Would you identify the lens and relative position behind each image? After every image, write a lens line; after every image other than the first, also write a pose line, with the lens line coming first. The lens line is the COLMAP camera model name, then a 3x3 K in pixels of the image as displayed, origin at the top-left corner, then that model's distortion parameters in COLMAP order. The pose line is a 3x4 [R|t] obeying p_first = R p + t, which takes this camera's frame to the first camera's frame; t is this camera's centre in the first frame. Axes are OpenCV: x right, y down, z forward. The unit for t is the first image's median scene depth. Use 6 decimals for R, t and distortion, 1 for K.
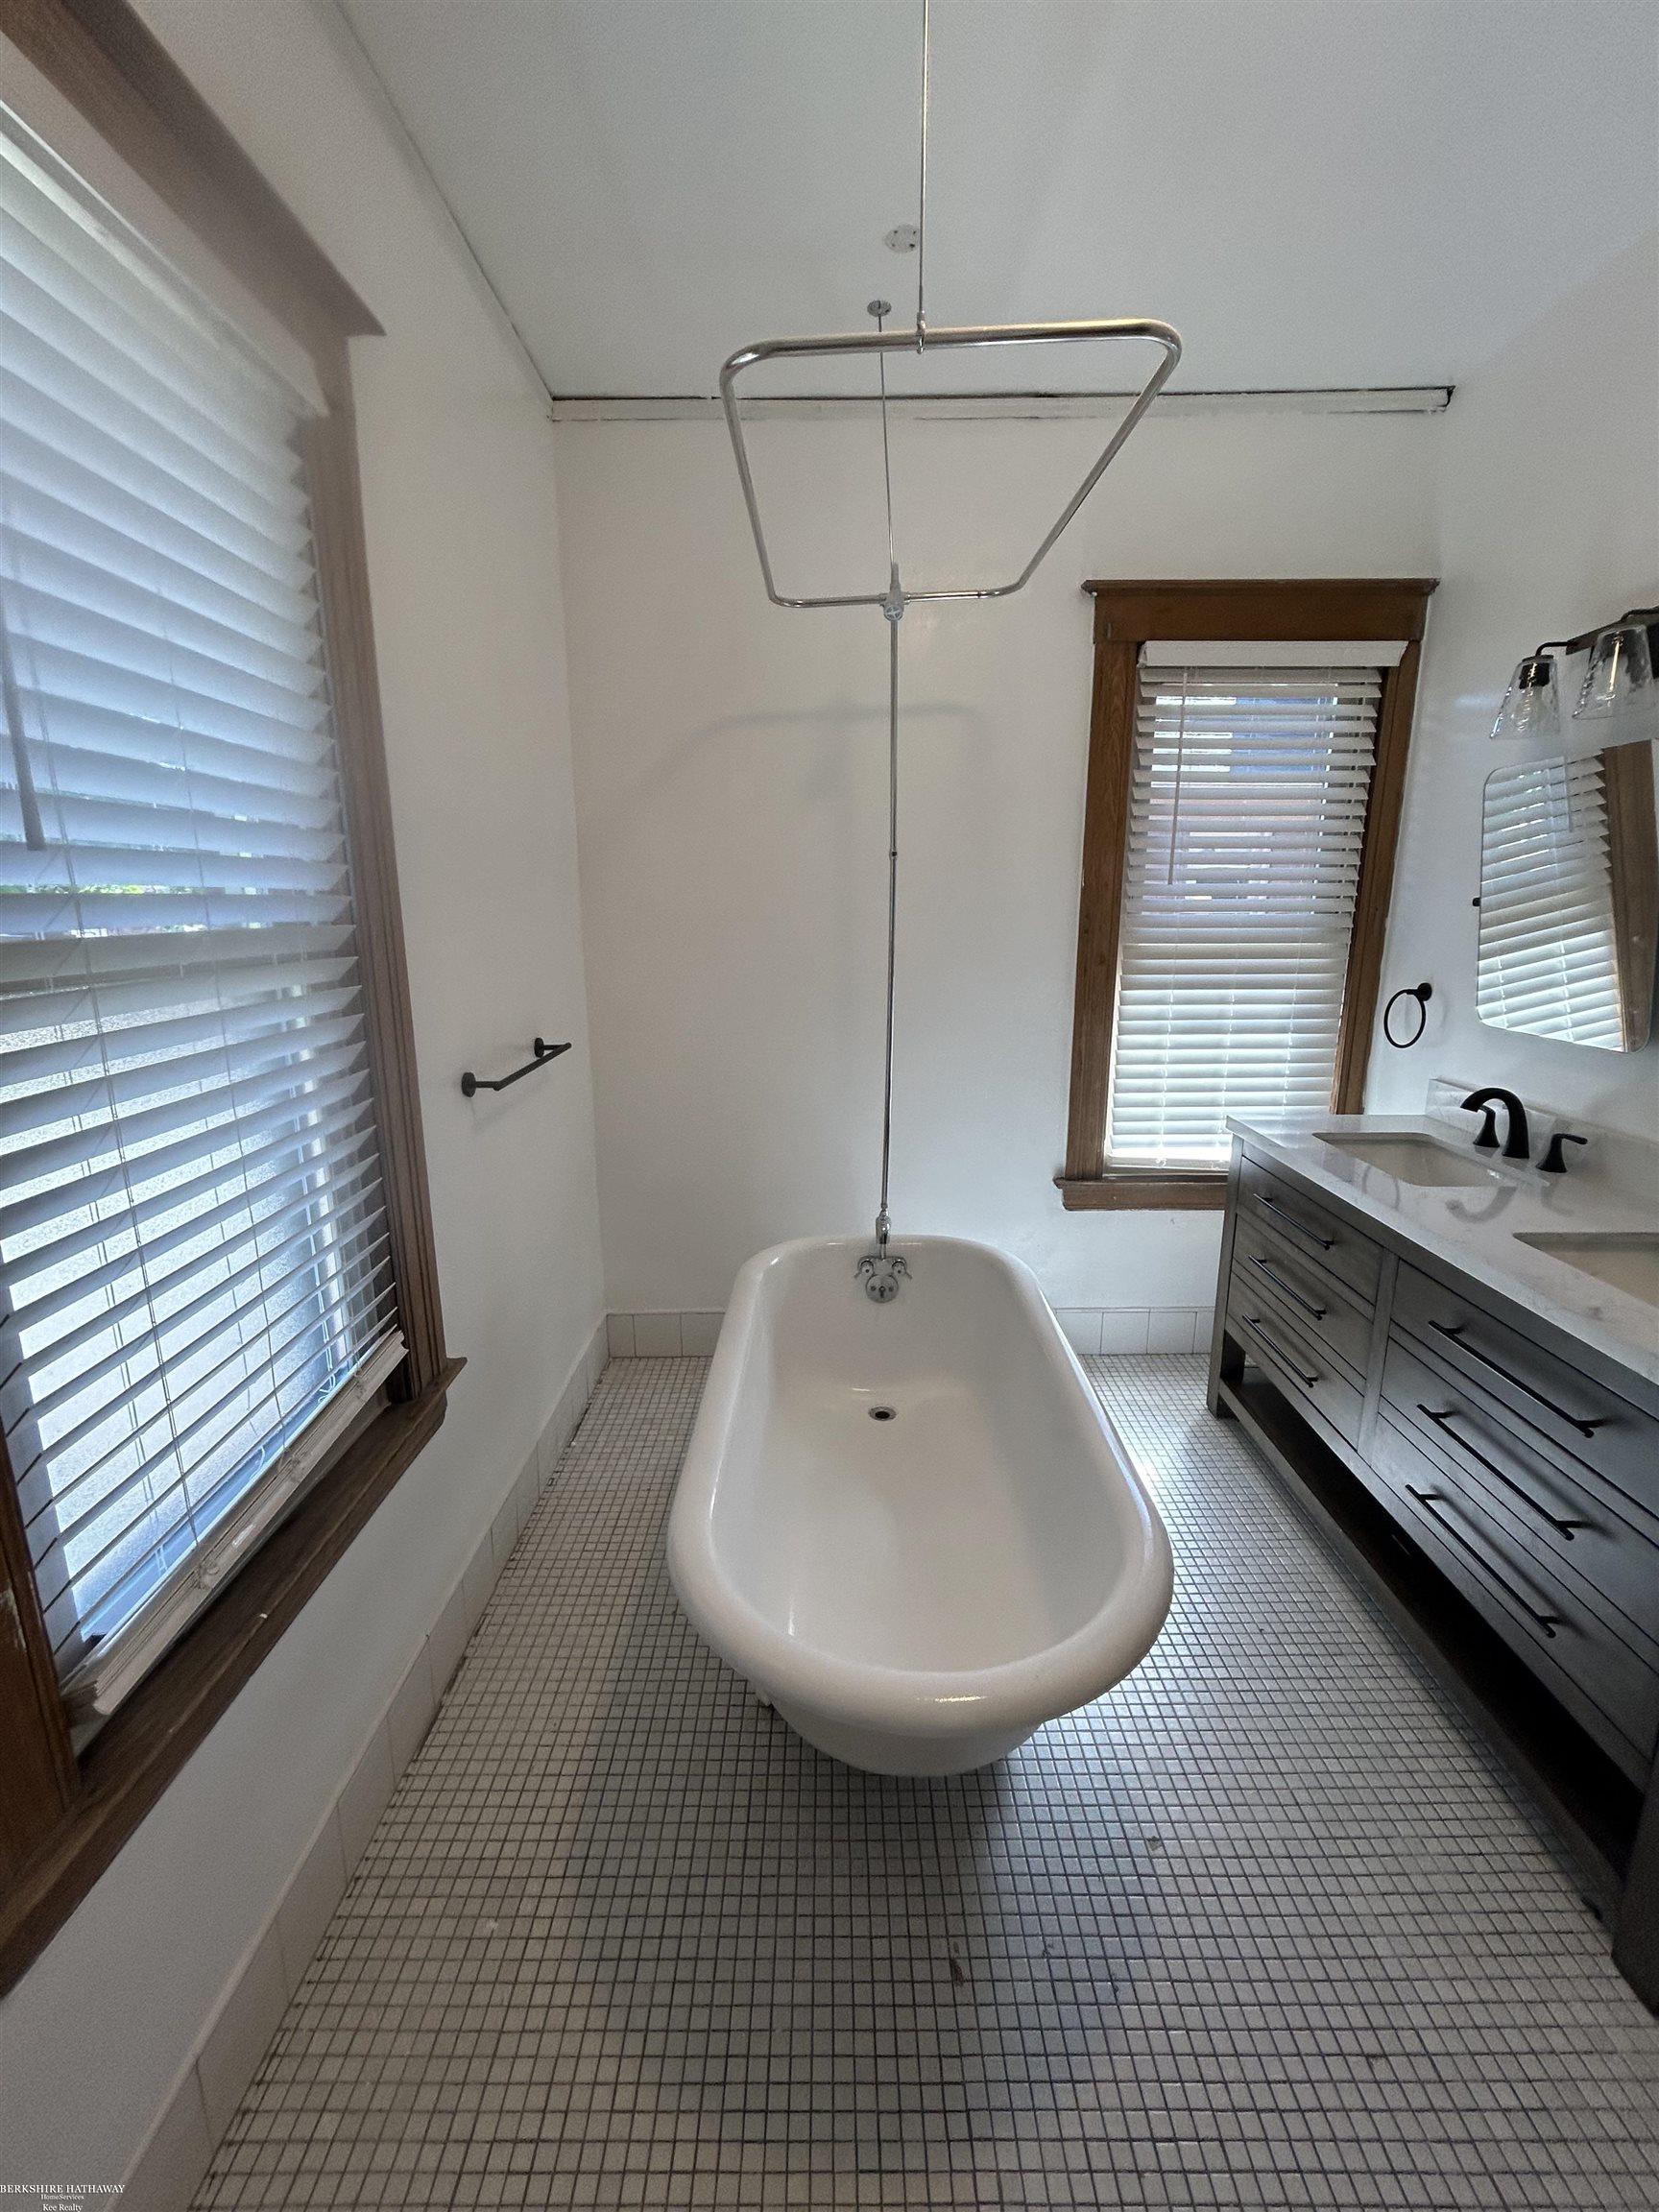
lens RADIAL K [[899.5, 0, 827.9], [0, 899.5, 1098.8], [0, 0, 1]] dist [0.003449, -0.002863]
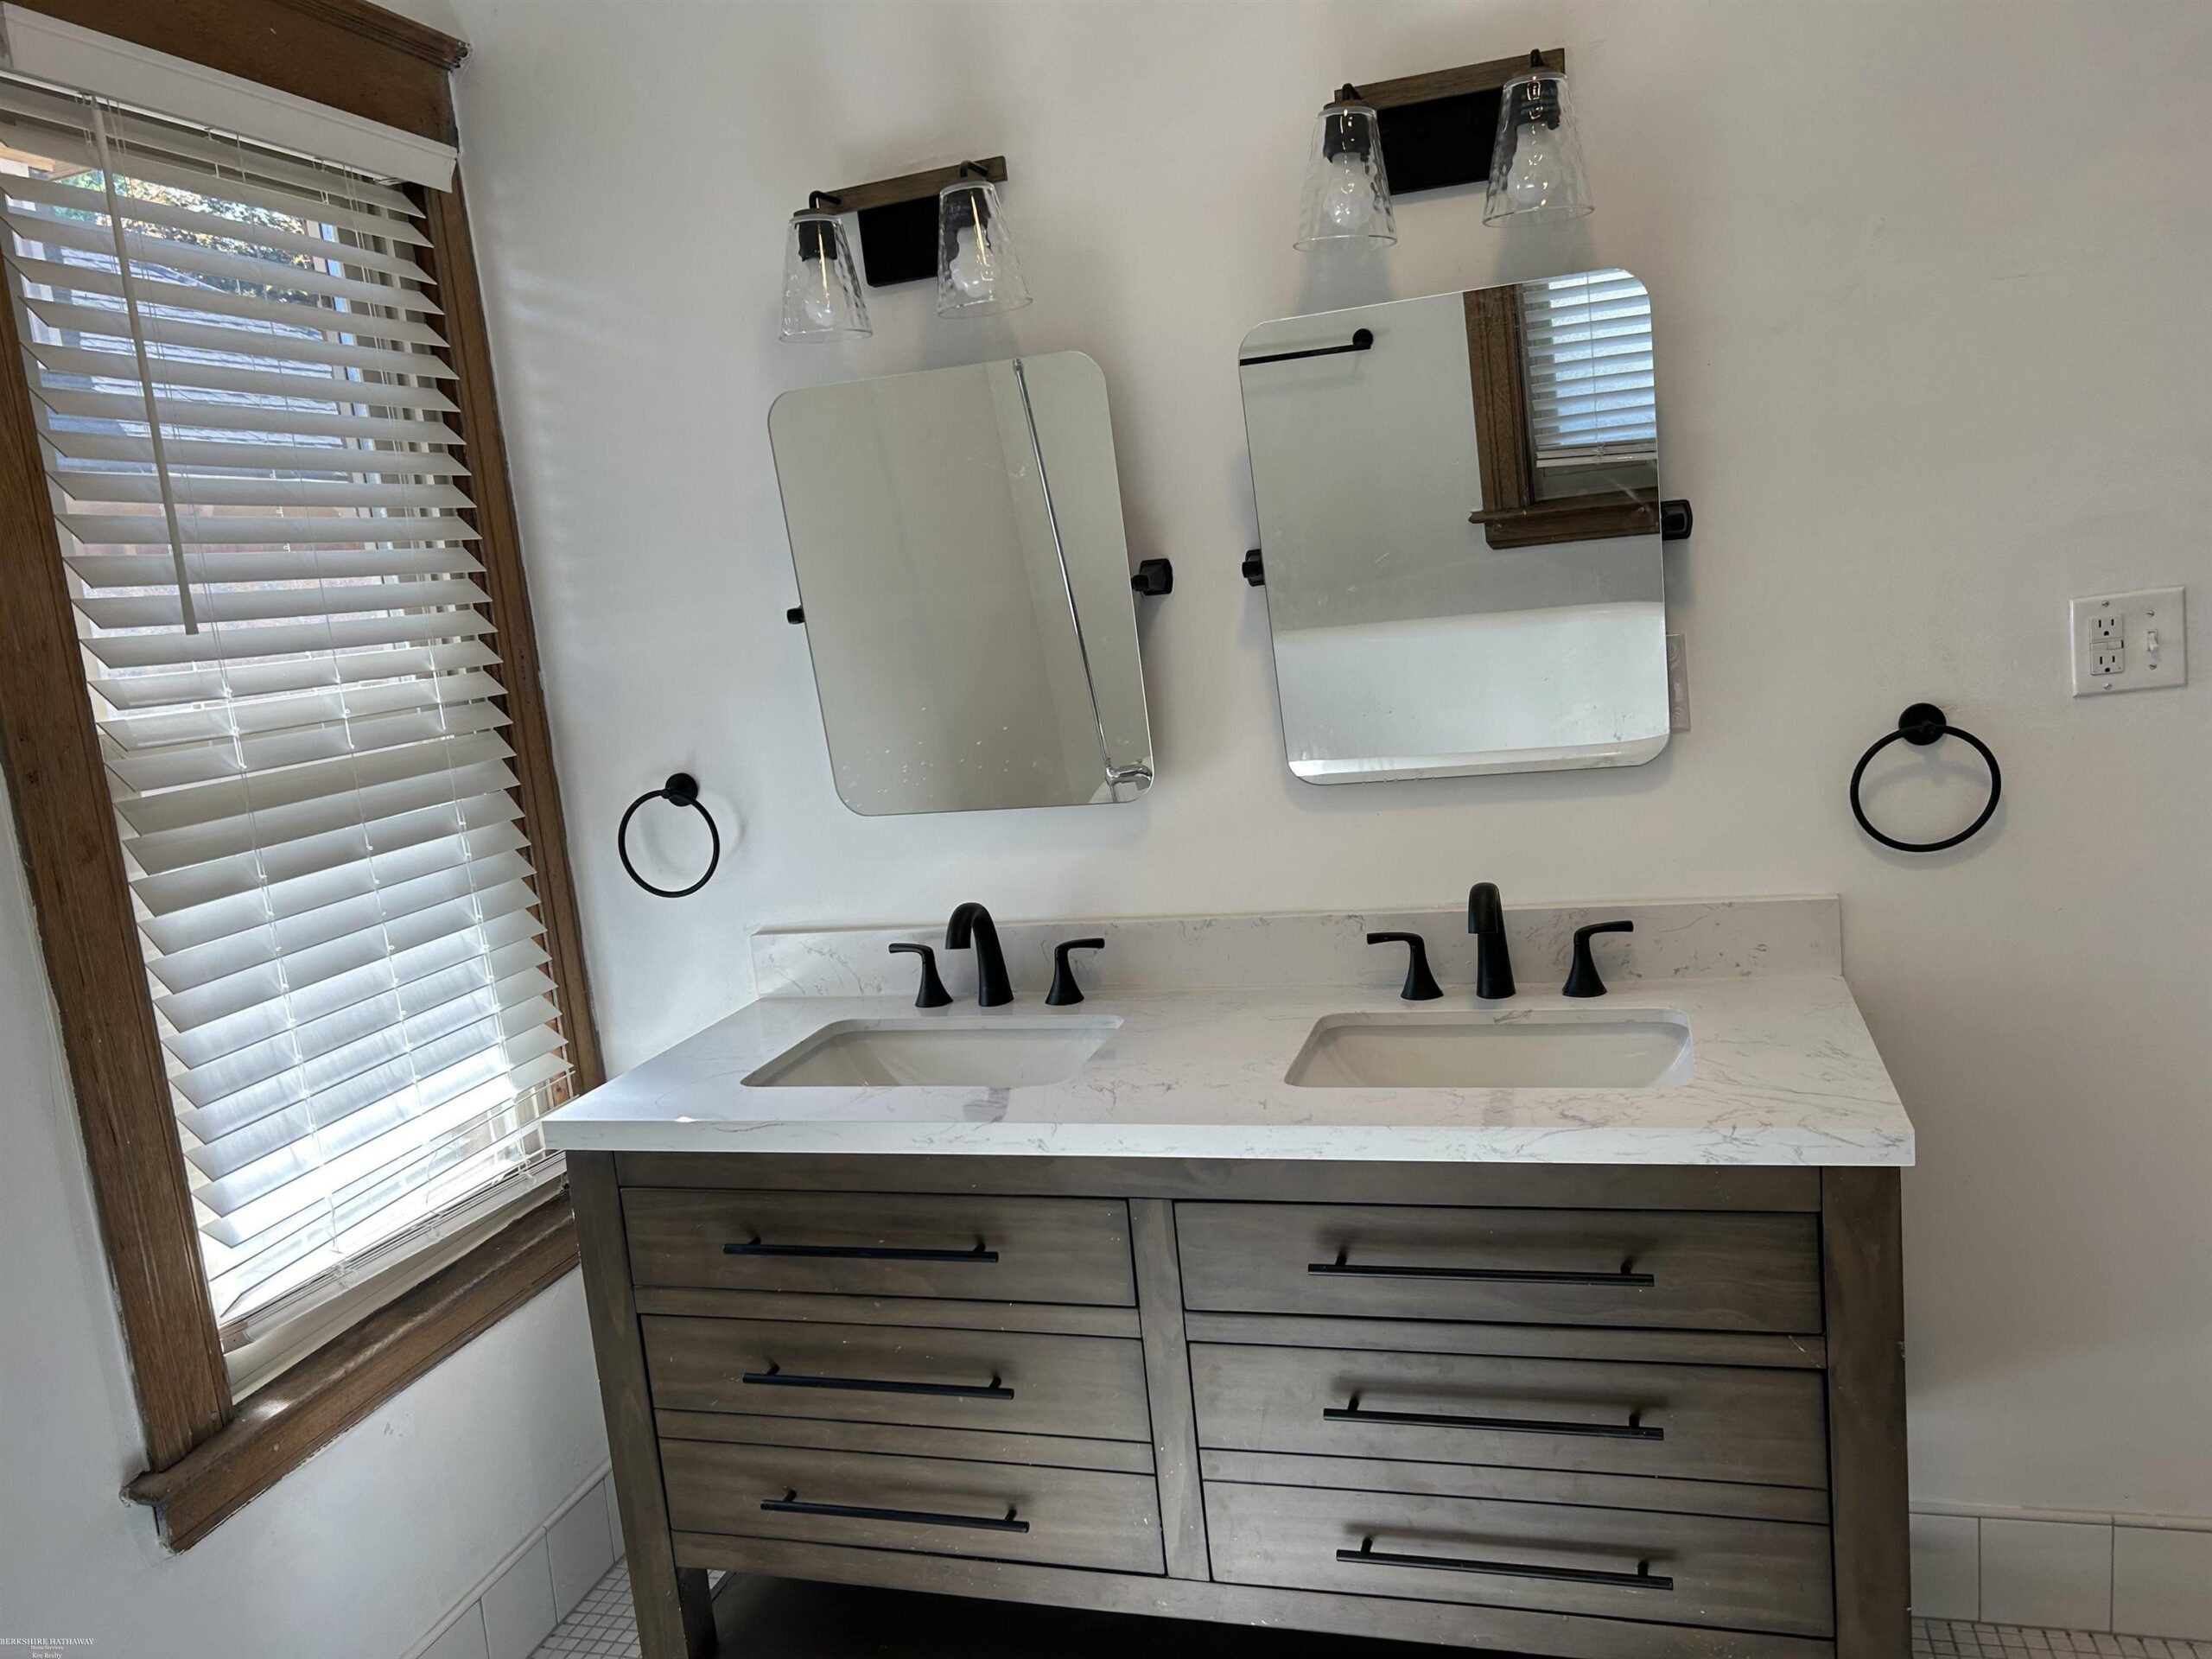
lens RADIAL K [[1657.4, 0, 1118.3], [0, 1657.4, 836.6], [0, 0, 1]] dist [0.058725, -0.069035]
pose [[0.283848, -0.179907, 0.941841, -0.300916], [0.303196, 0.948684, 0.089838, -0.136000], [-0.909672, 0.260062, 0.323829, 0.584757]]
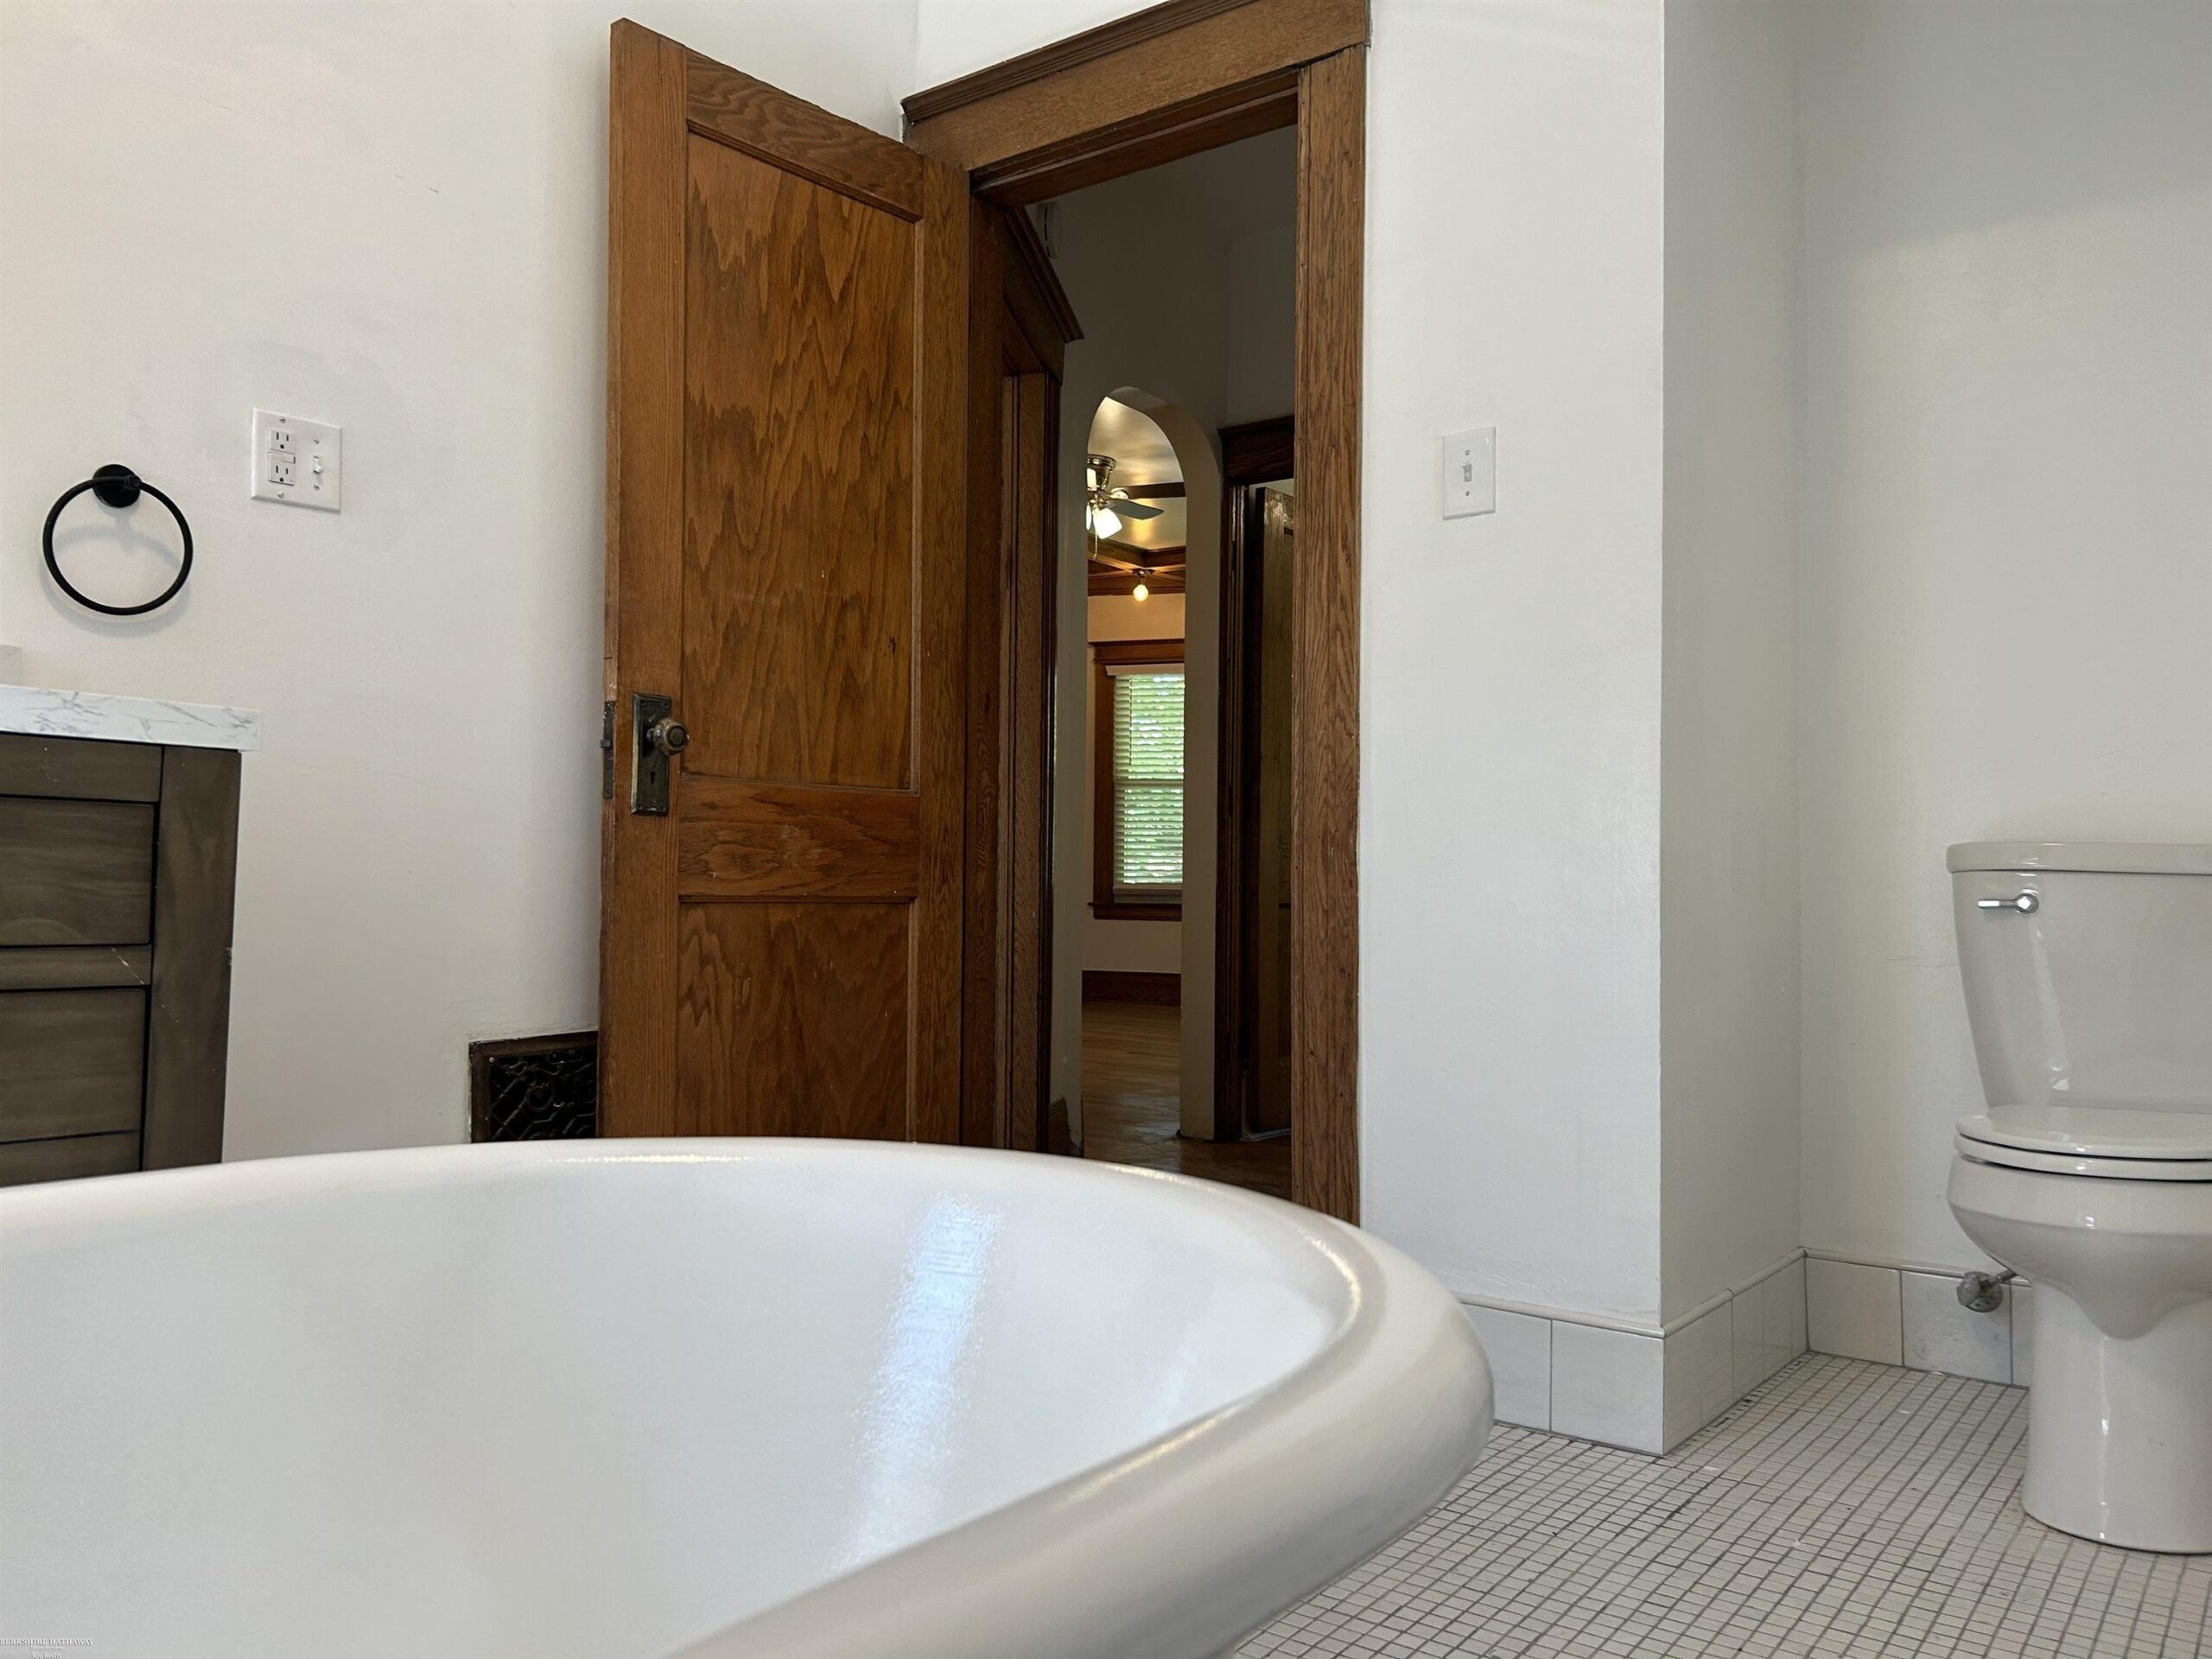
lens RADIAL K [[1664.0, 0, 1103.1], [0, 1664.0, 825.5], [0, 0, 1]] dist [0.041300, -0.043196]
pose [[-0.802970, 0.014055, 0.595853, -0.255908], [0.113850, 0.984931, 0.130191, 0.200140], [-0.585044, 0.172377, -0.792470, 0.965098]]
